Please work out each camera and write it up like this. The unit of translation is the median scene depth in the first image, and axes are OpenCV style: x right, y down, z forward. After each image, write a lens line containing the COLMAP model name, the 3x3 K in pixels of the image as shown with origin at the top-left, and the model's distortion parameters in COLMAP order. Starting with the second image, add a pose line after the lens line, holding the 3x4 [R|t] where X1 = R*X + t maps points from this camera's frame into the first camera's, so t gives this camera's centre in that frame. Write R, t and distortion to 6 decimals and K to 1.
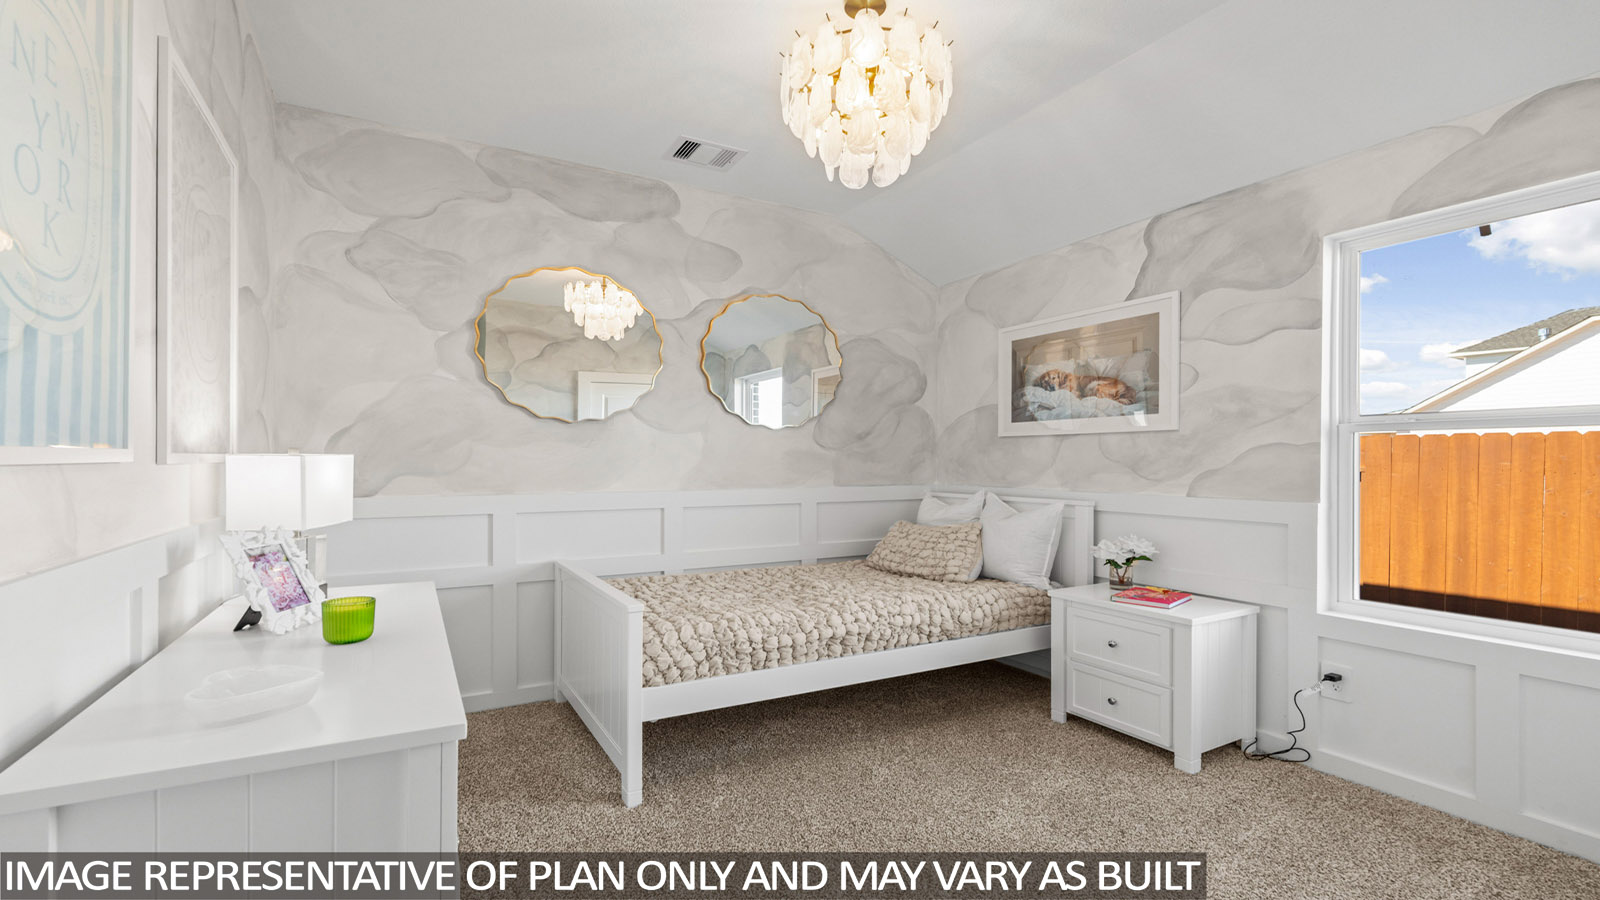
lens RADIAL K [[703.1, 0, 794.9], [0, 703.1, 453.5], [0, 0, 1]] dist [-0.000837, 0.000174]
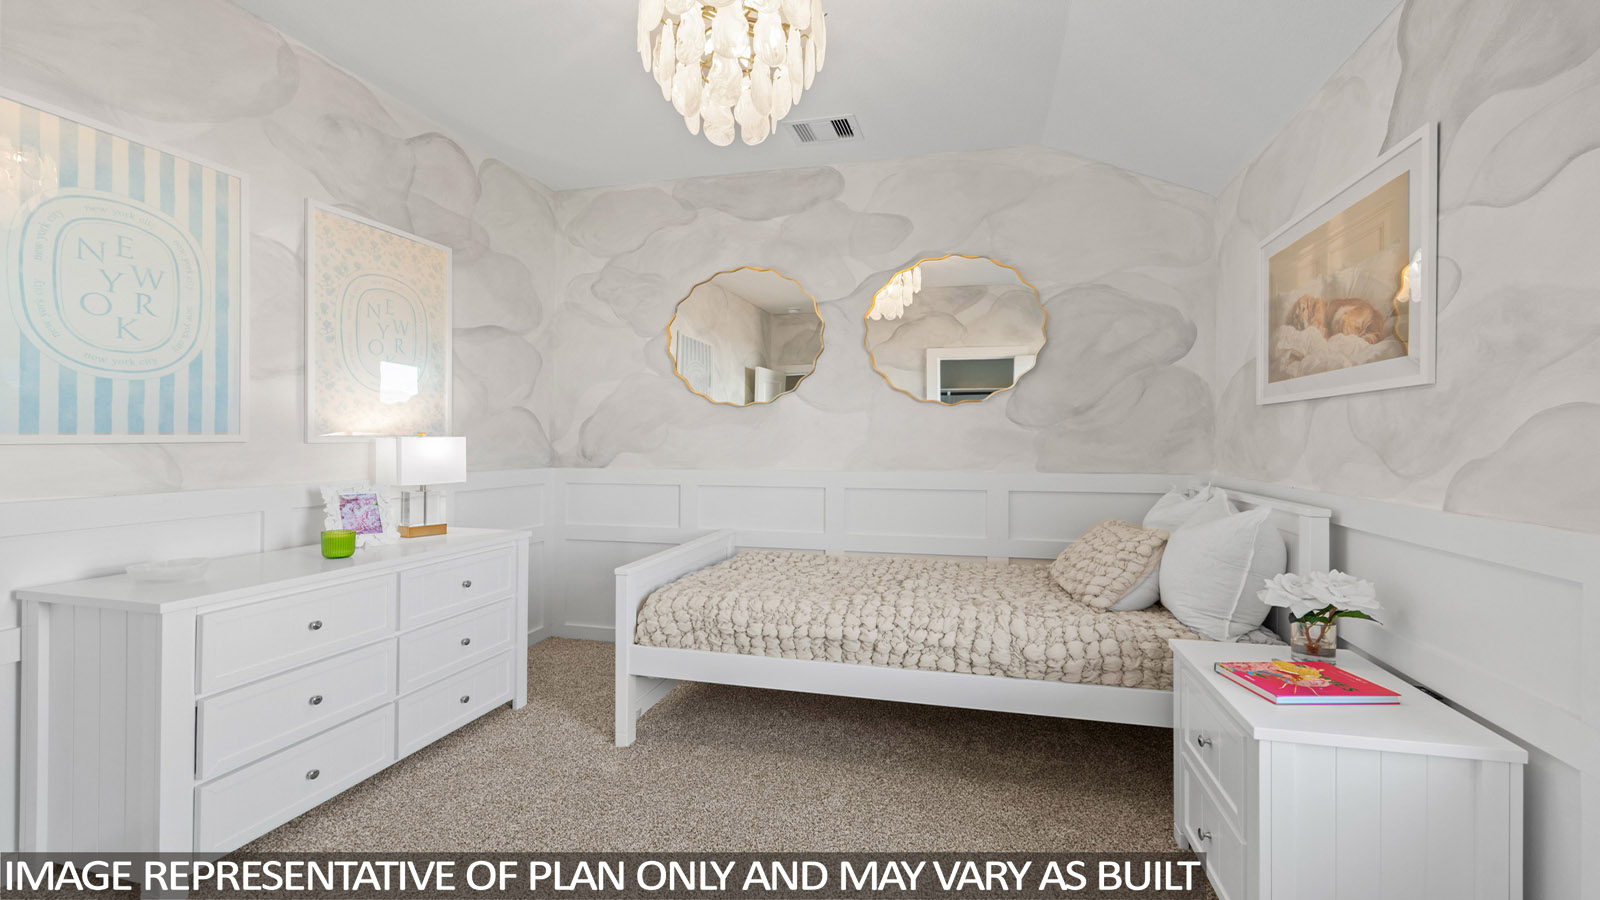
lens RADIAL K [[701.3, 0, 799.8], [0, 701.3, 431.1], [0, 0, 1]] dist [-0.001869, -0.000086]
pose [[0.721585, -0.008668, -0.692272, 0.542267], [0.006202, 0.999962, -0.006055, 0.002278], [0.692298, 0.000076, 0.721611, 0.275200]]
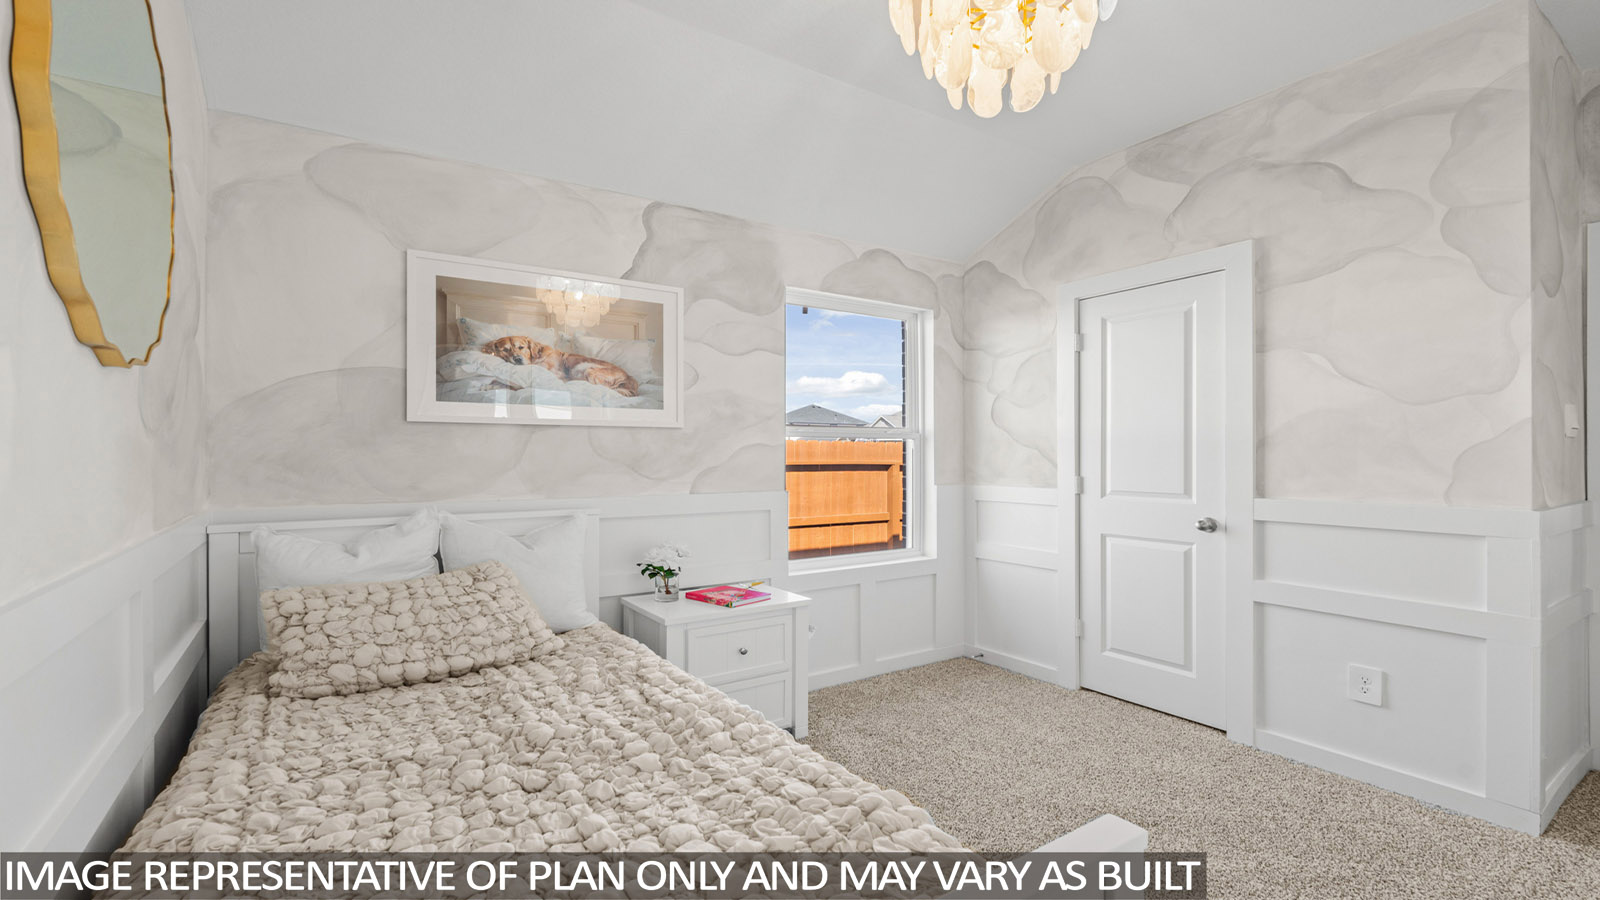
lens RADIAL K [[697.5, 0, 793.1], [0, 697.5, 446.0], [0, 0, 1]] dist [-0.001877, -0.000296]
pose [[-0.074770, 0.011470, 0.997135, -0.434676], [-0.010845, 0.999865, -0.012315, 0.002536], [-0.997142, -0.011735, -0.074636, 0.877118]]
